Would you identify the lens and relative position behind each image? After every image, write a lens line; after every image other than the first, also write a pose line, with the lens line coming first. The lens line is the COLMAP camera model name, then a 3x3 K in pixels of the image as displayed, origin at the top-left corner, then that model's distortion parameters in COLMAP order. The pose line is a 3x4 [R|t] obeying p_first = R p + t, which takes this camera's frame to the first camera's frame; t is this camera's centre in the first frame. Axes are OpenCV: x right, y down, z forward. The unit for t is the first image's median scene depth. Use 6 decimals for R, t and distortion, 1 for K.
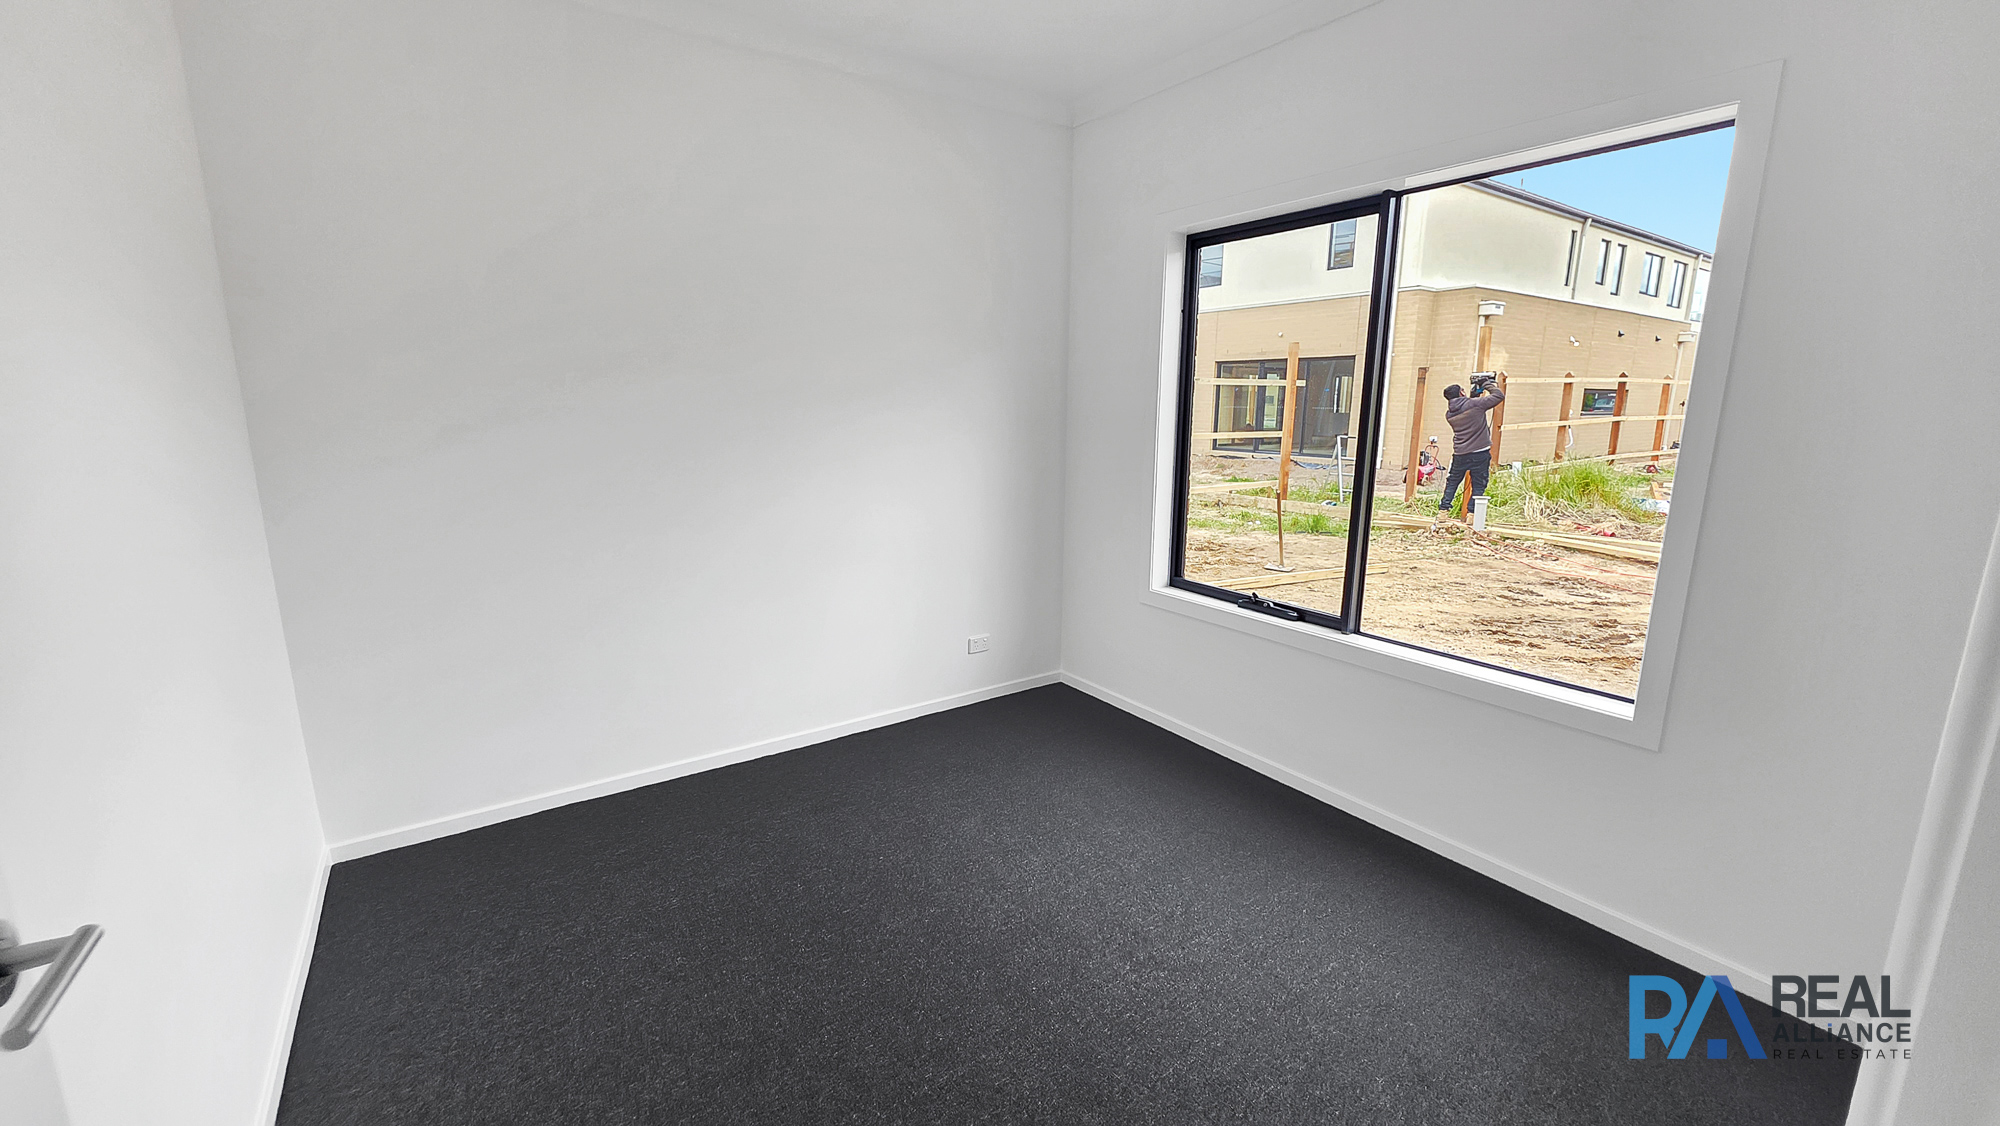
lens RADIAL K [[806.1, 0, 1004.5], [0, 806.1, 571.9], [0, 0, 1]] dist [0.002253, 0.000200]
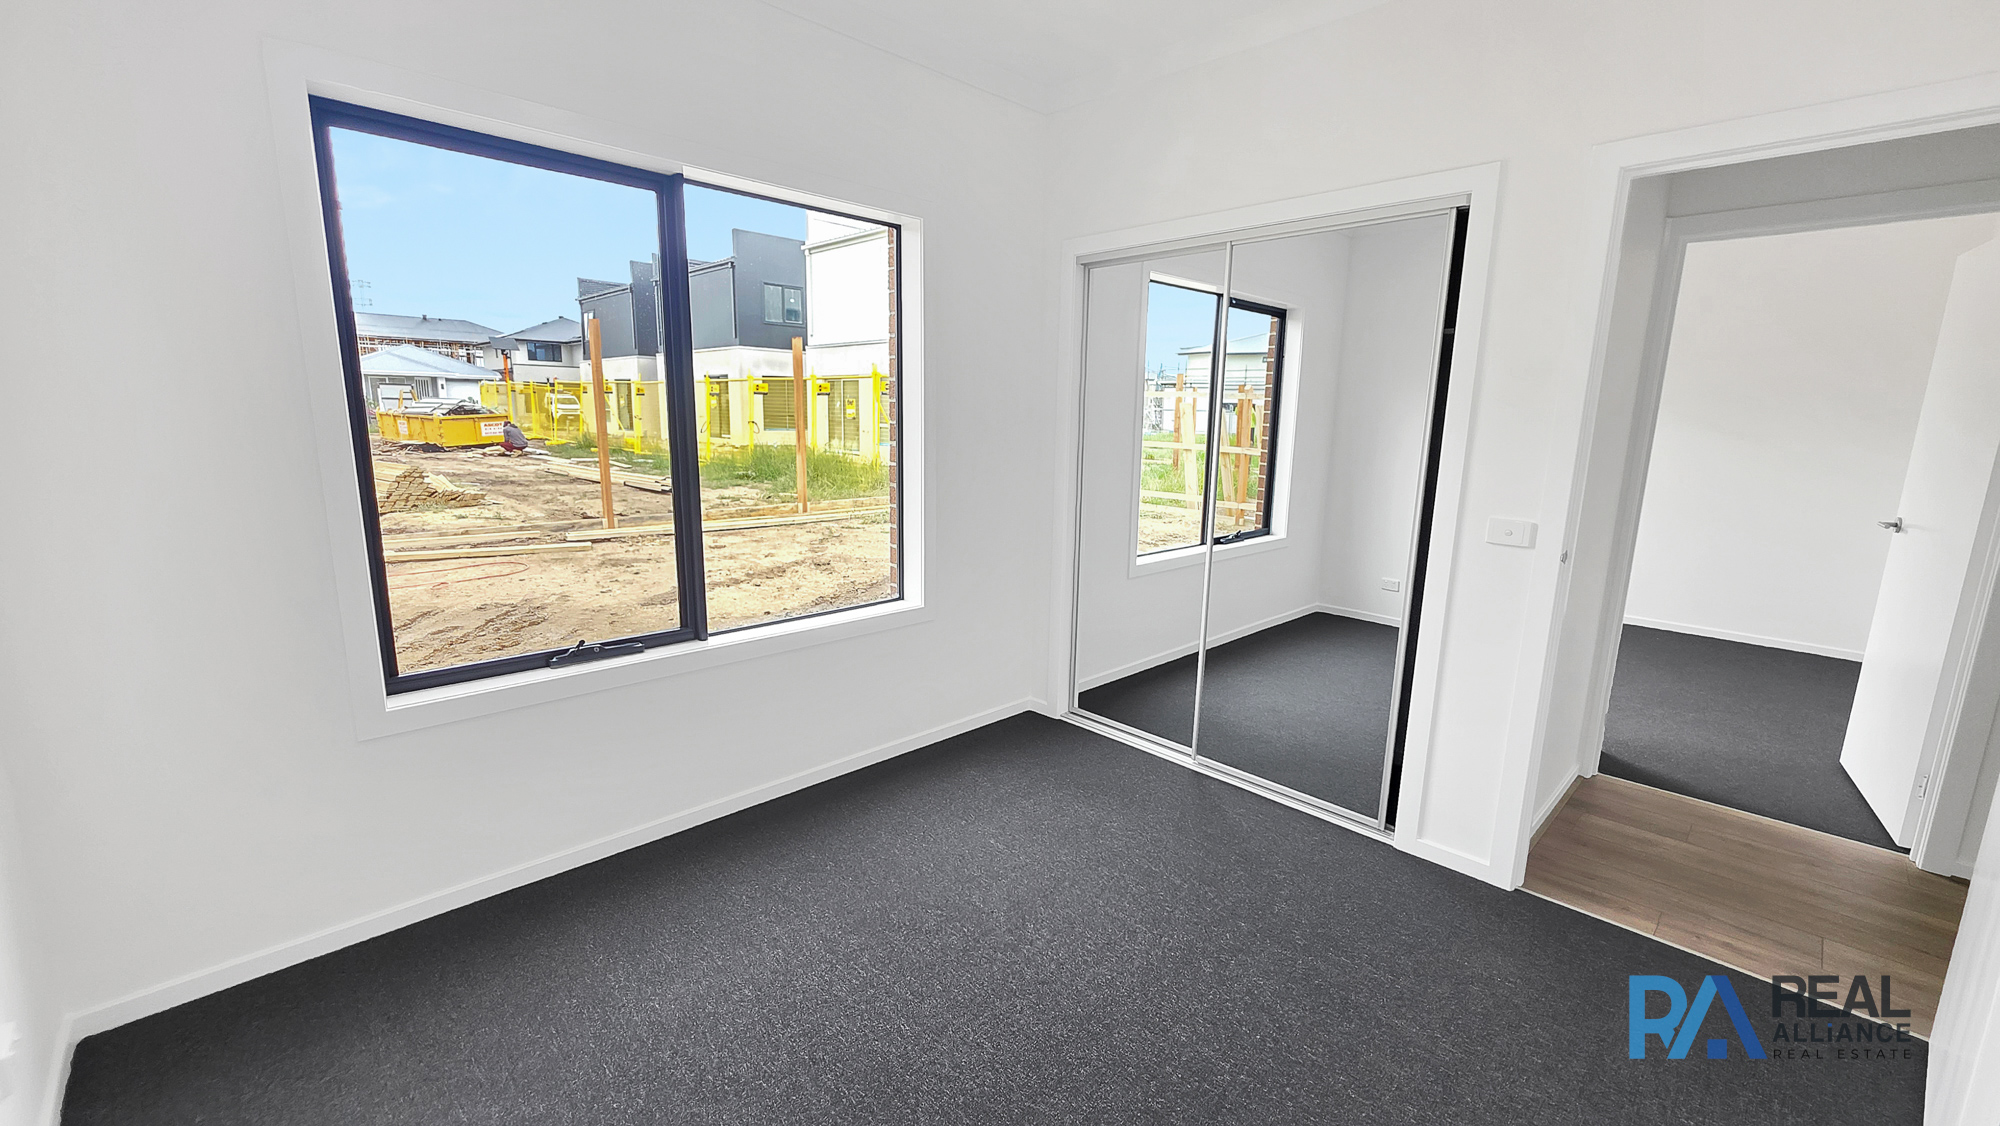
lens RADIAL K [[806.1, 0, 1016.2], [0, 806.1, 557.8], [0, 0, 1]] dist [0.002253, 0.000200]
pose [[-0.173588, -0.191793, 0.965962, -0.489685], [0.178393, 0.958503, 0.222370, -0.146850], [-0.968526, 0.210922, -0.132170, 0.683777]]
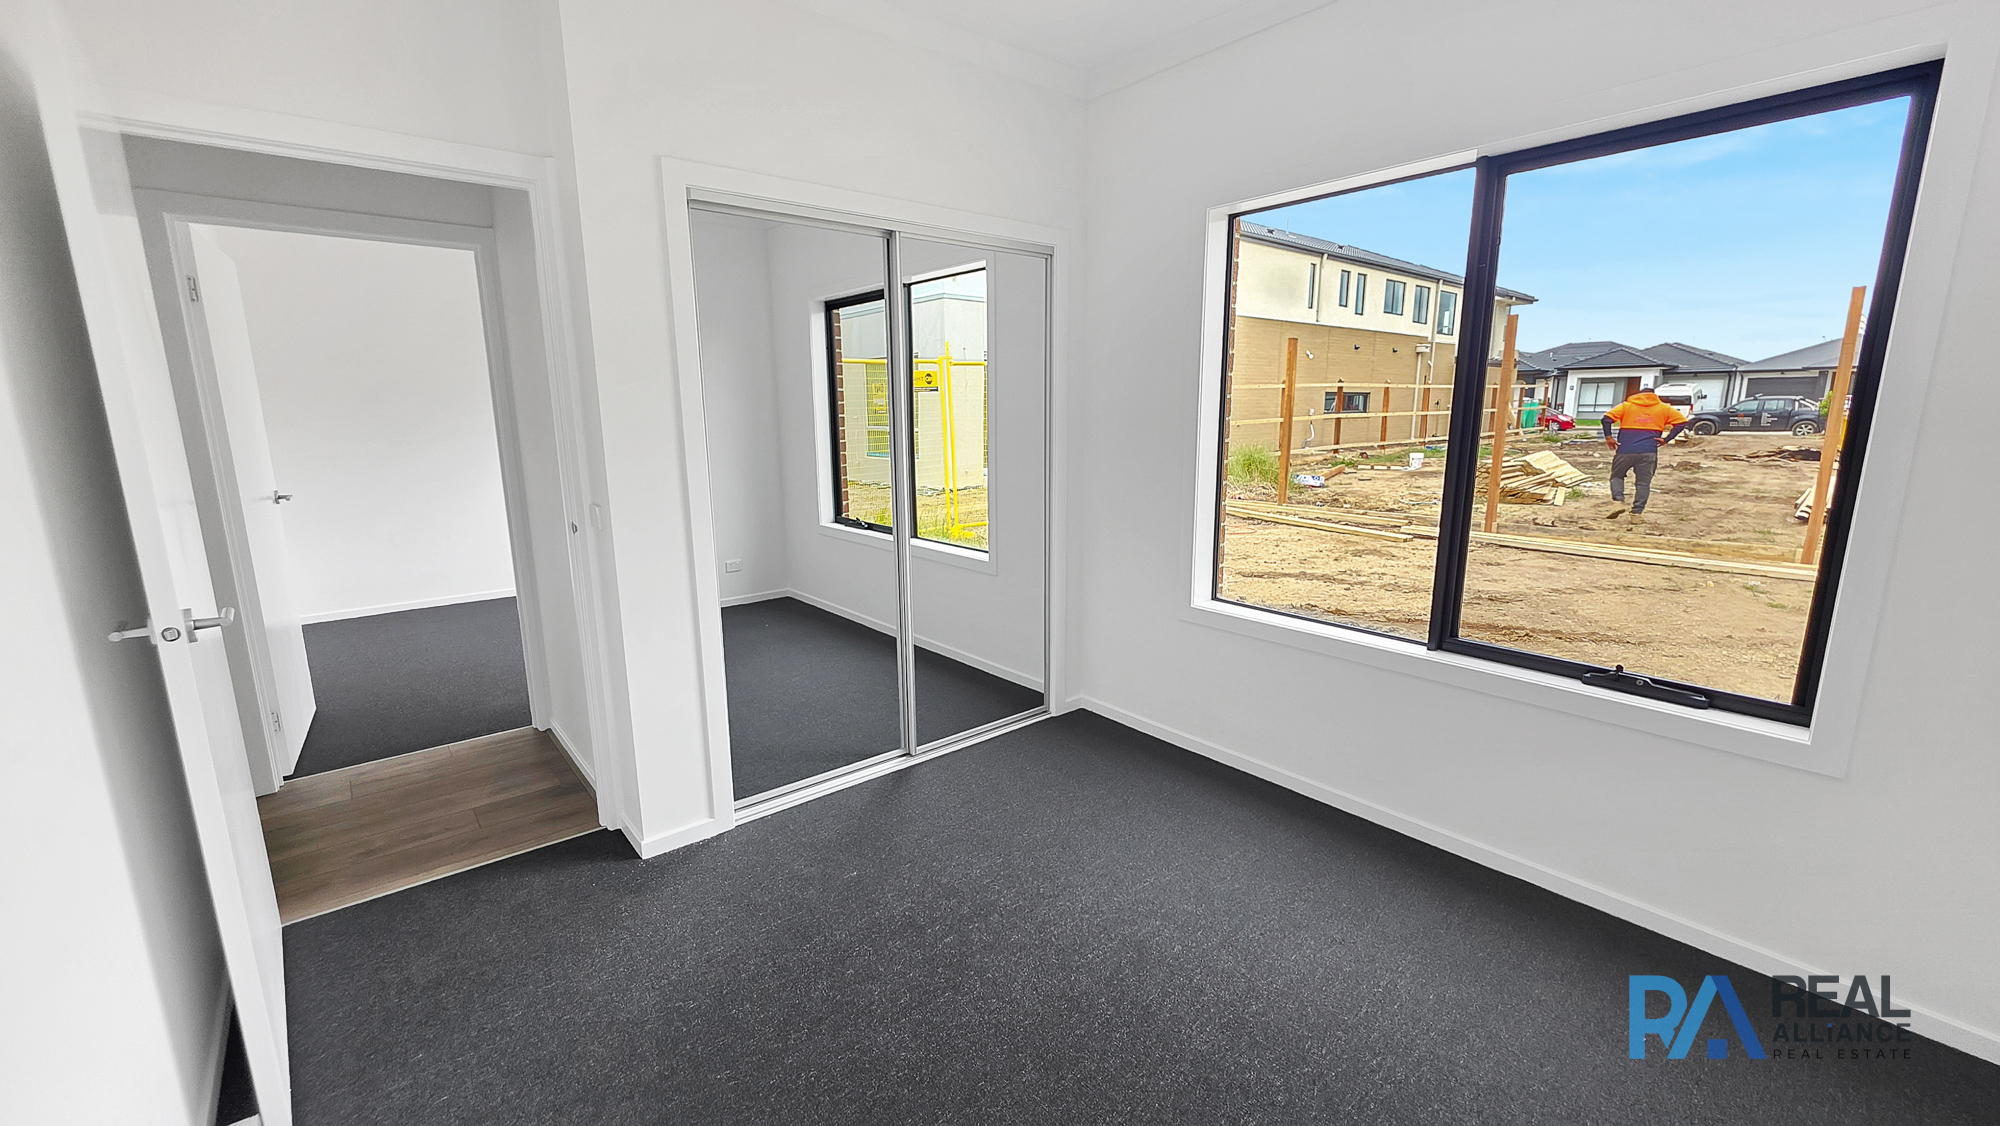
lens RADIAL K [[806.1, 0, 1034.5], [0, 806.1, 565.2], [0, 0, 1]] dist [0.002253, 0.000200]
pose [[0.994579, -0.042618, 0.094846, -0.256581], [0.043668, 0.999005, -0.009020, -0.076929], [-0.094367, 0.013113, 0.995451, 0.352218]]
